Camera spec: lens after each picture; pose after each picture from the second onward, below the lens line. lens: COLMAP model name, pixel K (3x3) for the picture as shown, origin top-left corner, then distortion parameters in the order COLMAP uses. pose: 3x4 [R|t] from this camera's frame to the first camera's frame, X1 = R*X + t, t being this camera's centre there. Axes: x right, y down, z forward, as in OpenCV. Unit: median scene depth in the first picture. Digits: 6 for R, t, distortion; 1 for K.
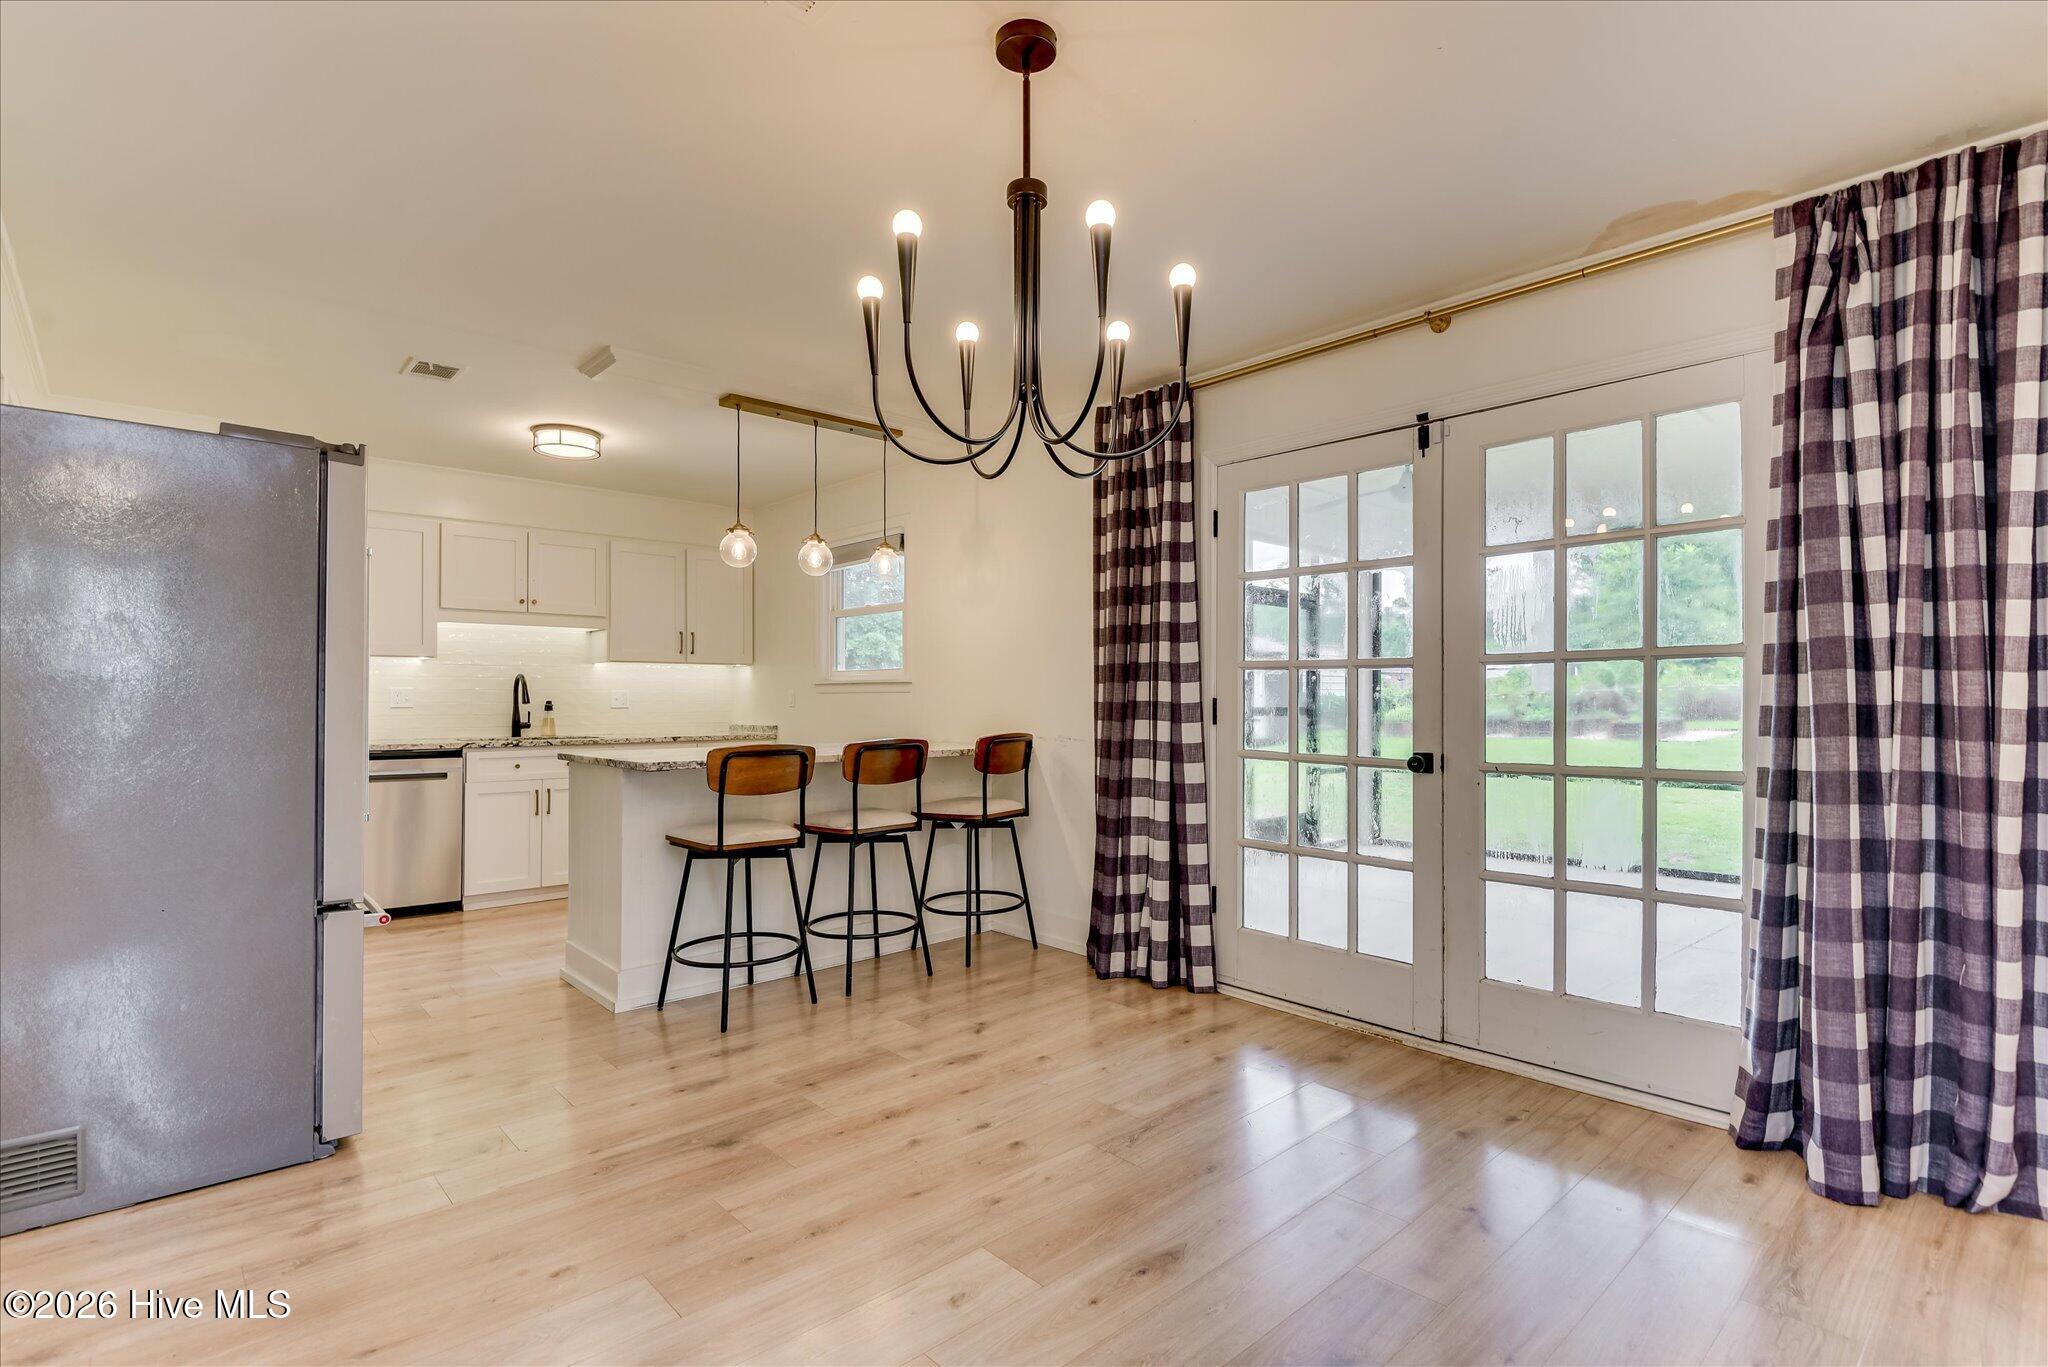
lens RADIAL K [[1004.2, 0, 1030.7], [0, 1004.2, 690.9], [0, 0, 1]] dist [0.000432, -0.000293]
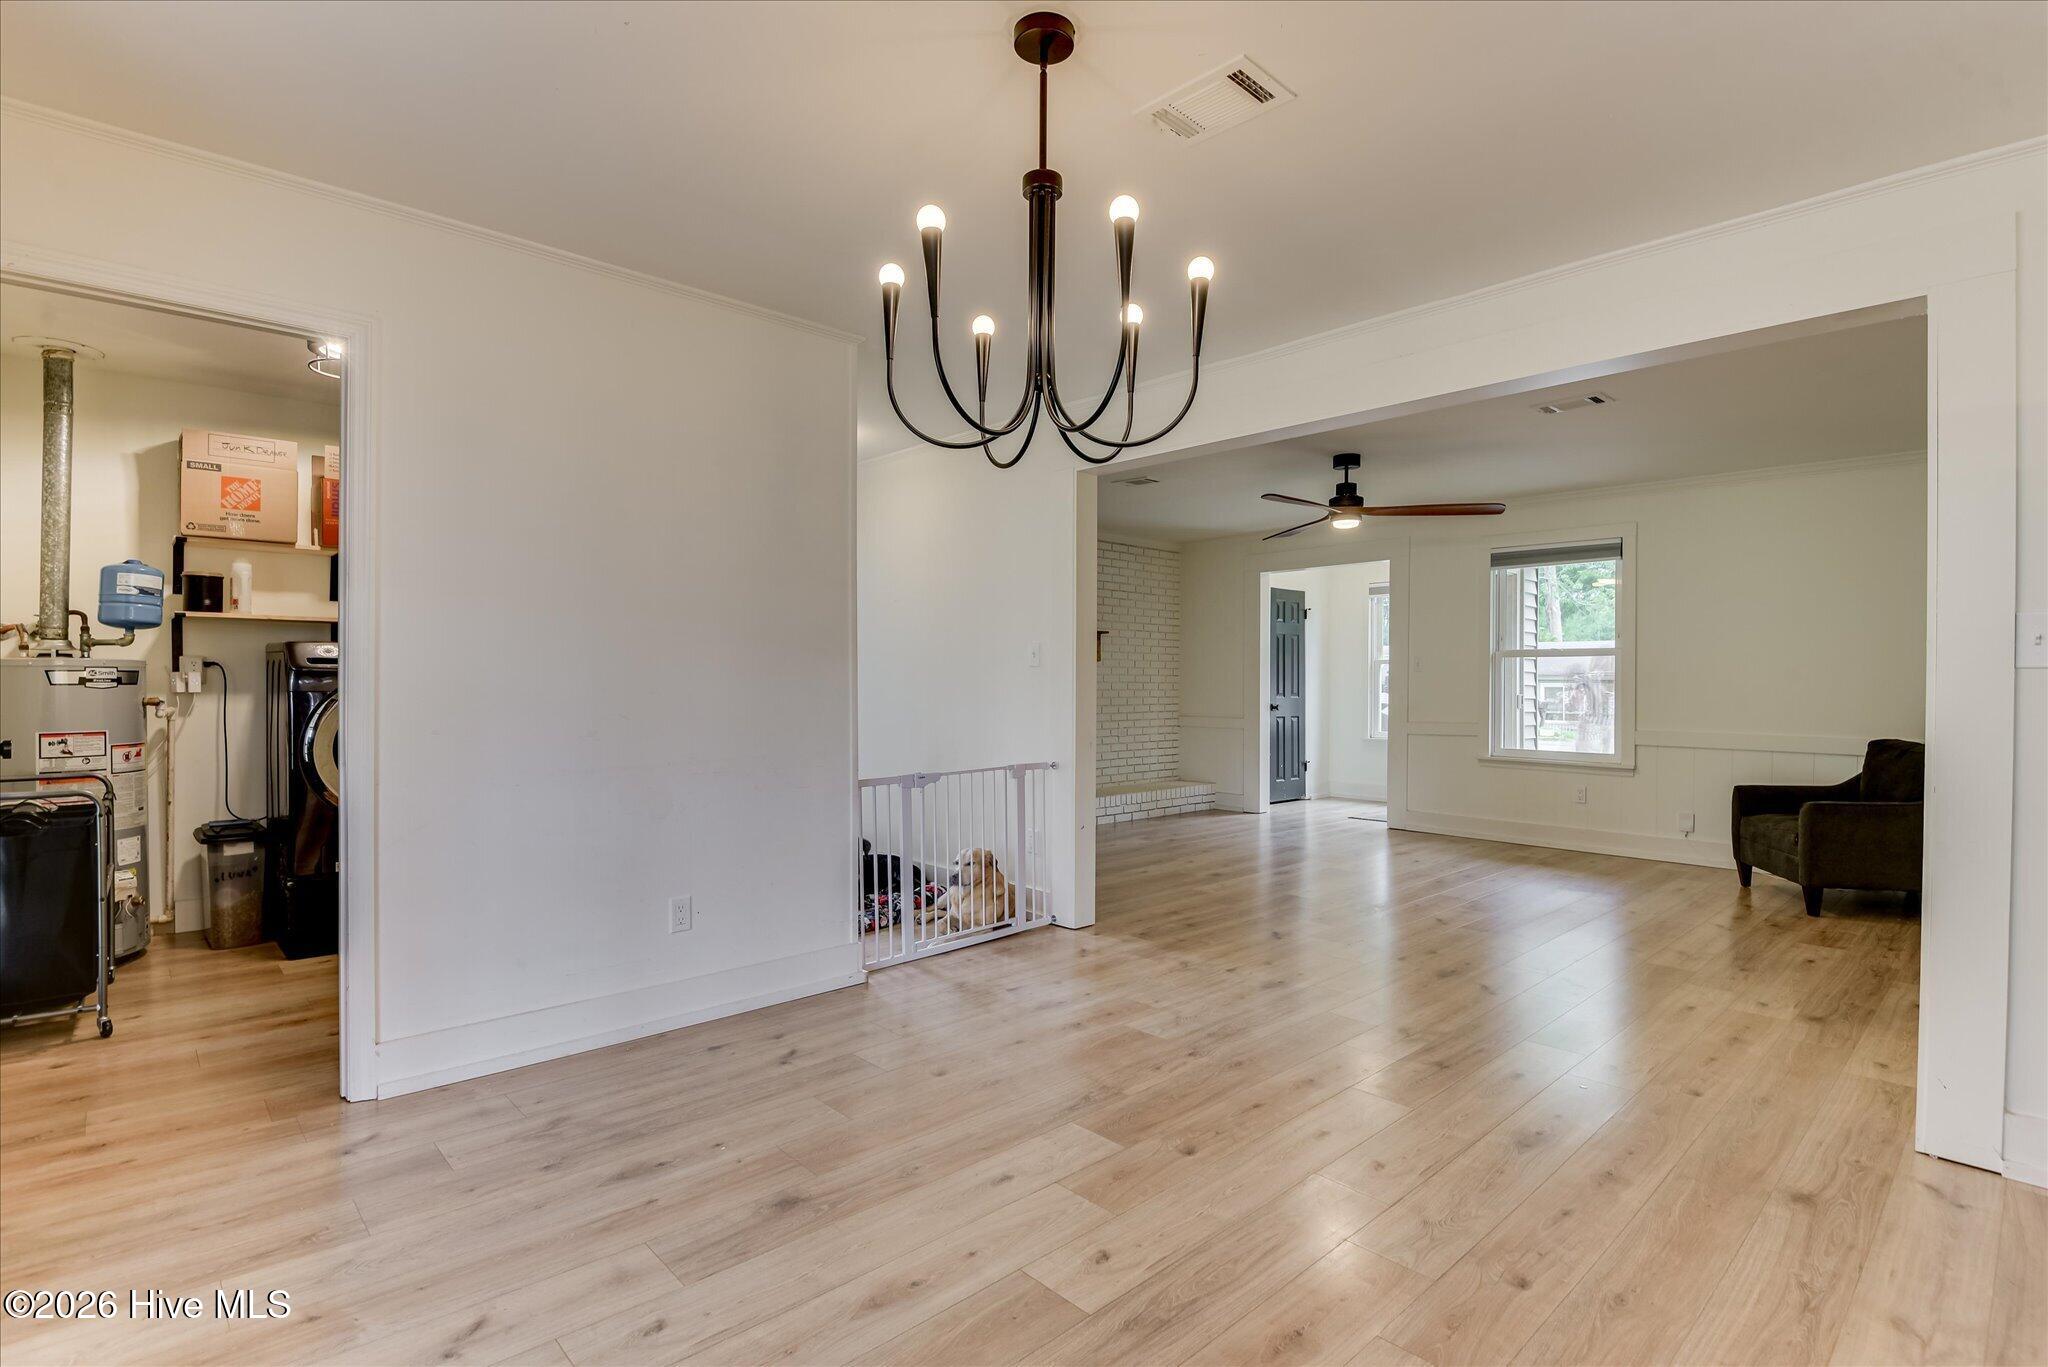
lens RADIAL K [[988.3, 0, 1013.7], [0, 988.3, 678.5], [0, 0, 1]] dist [-0.004191, -0.001340]
pose [[-0.999941, -0.007198, 0.008095, 0.007323], [-0.007294, 0.999902, -0.011956, 0.015561], [-0.008008, -0.012014, -0.999896, 1.125726]]
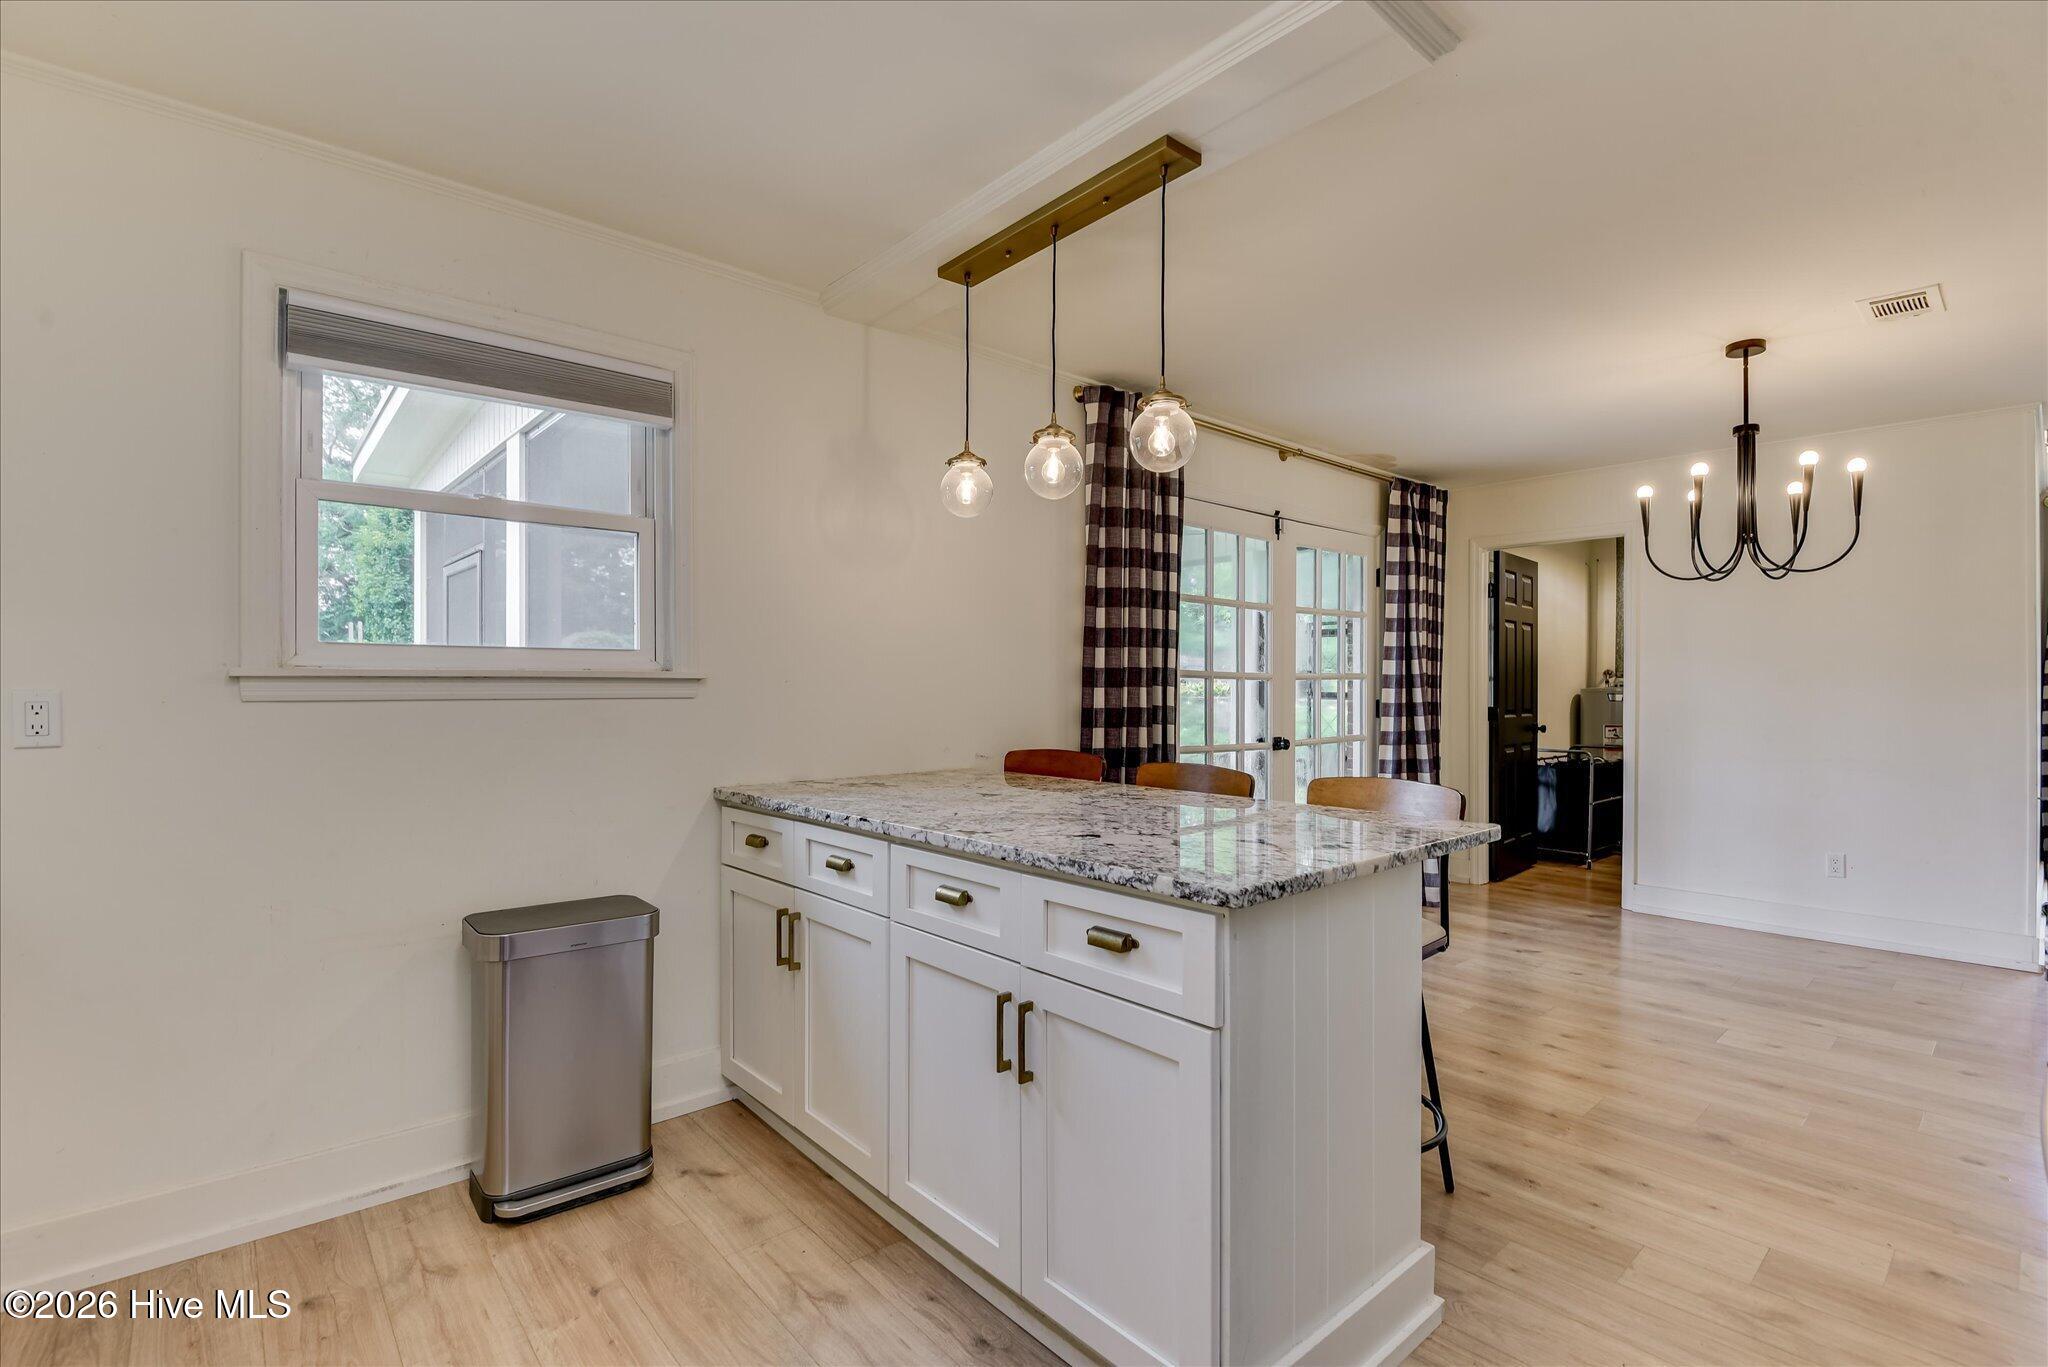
lens RADIAL K [[923.7, 0, 1025.0], [0, 923.7, 697.0], [0, 0, 1]] dist [-0.002435, -0.025799]
pose [[0.021721, -0.007208, 0.999738, -0.939802], [-0.002984, 0.999969, 0.007275, -0.007134], [-0.999760, -0.003141, 0.021699, 1.273260]]
